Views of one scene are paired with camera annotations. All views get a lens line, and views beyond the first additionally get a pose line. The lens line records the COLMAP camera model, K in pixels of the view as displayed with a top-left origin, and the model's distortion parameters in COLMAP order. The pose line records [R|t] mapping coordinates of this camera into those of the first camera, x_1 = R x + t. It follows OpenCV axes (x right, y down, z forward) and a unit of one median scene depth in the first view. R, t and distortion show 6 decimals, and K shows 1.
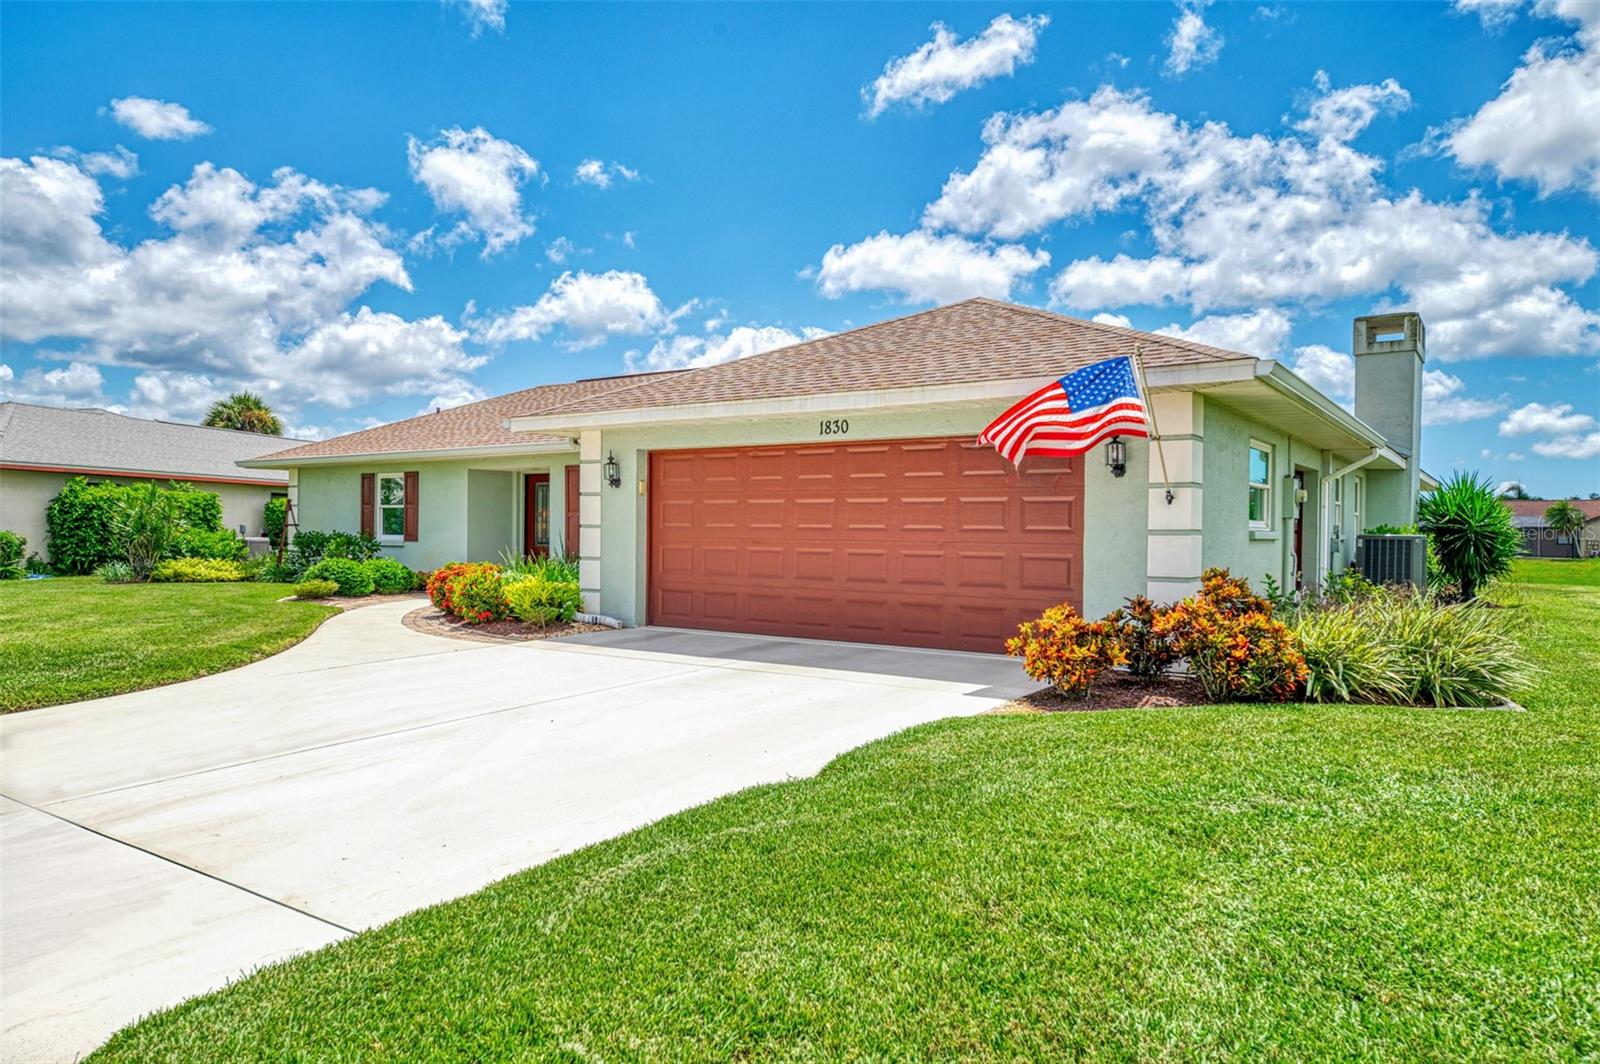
lens RADIAL K [[1010.6, 0, 800.0], [0, 1010.6, 532.0], [0, 0, 1]] dist [0.035885, 0.000116]
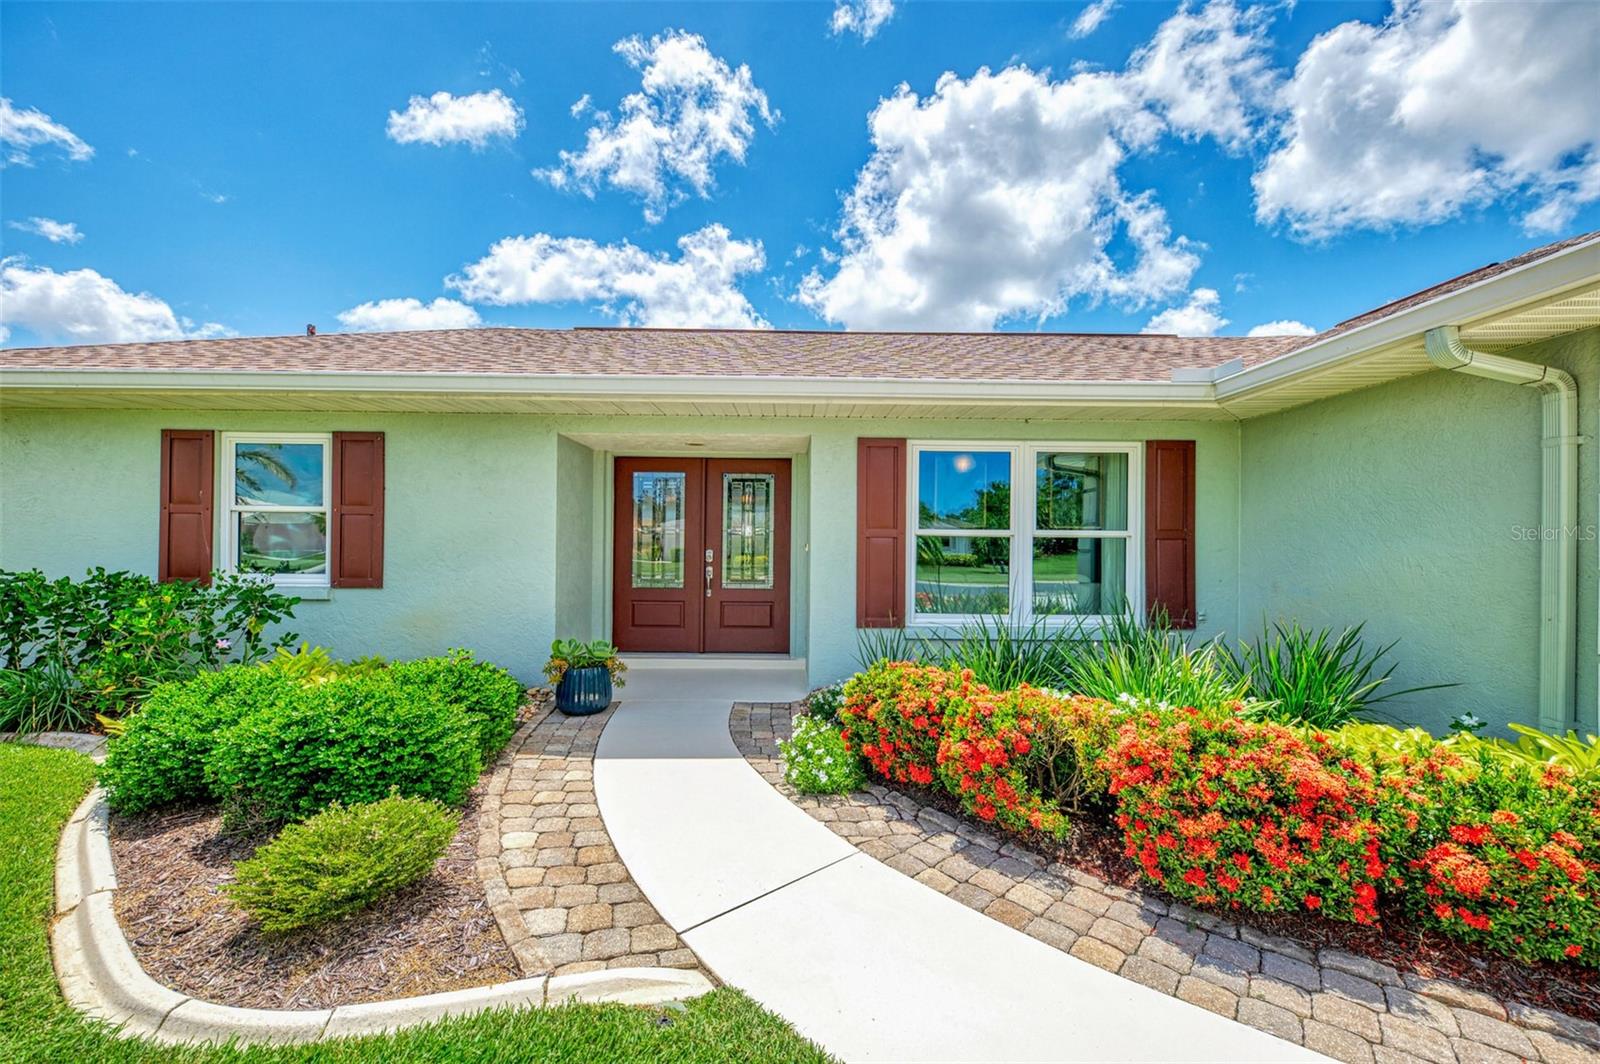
lens RADIAL K [[632.1, 0, 799.4], [0, 632.1, 538.7], [0, 0, 1]] dist [0.008204, -0.004346]
pose [[0.820419, 0.004424, 0.571746, -0.396991], [-0.001857, 0.999985, -0.005072, -0.011819], [-0.571760, 0.003099, 0.820415, 0.684480]]
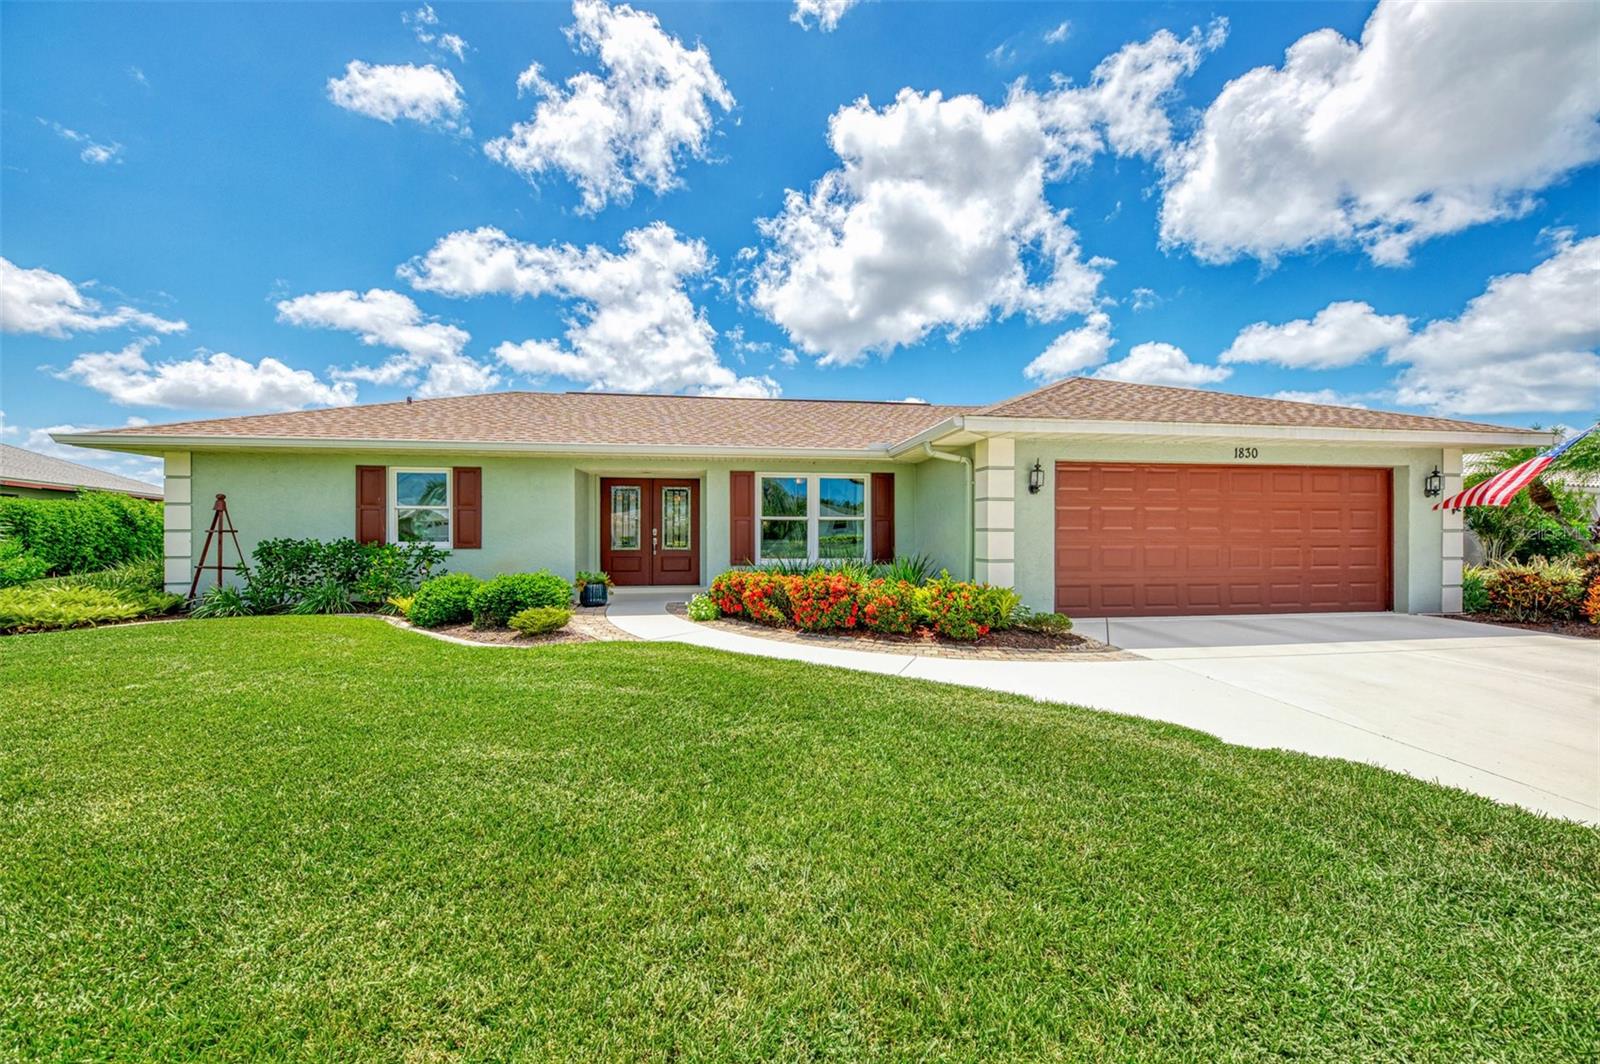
lens RADIAL K [[492.2, 0, 784.4], [0, 492.2, 520.0], [0, 0, 1]] dist [-0.013736, -0.000025]
pose [[0.745165, 0.006212, 0.666851, -0.475835], [0.007657, 0.999811, -0.017871, -0.006000], [-0.666836, 0.018423, 0.744977, 0.534273]]
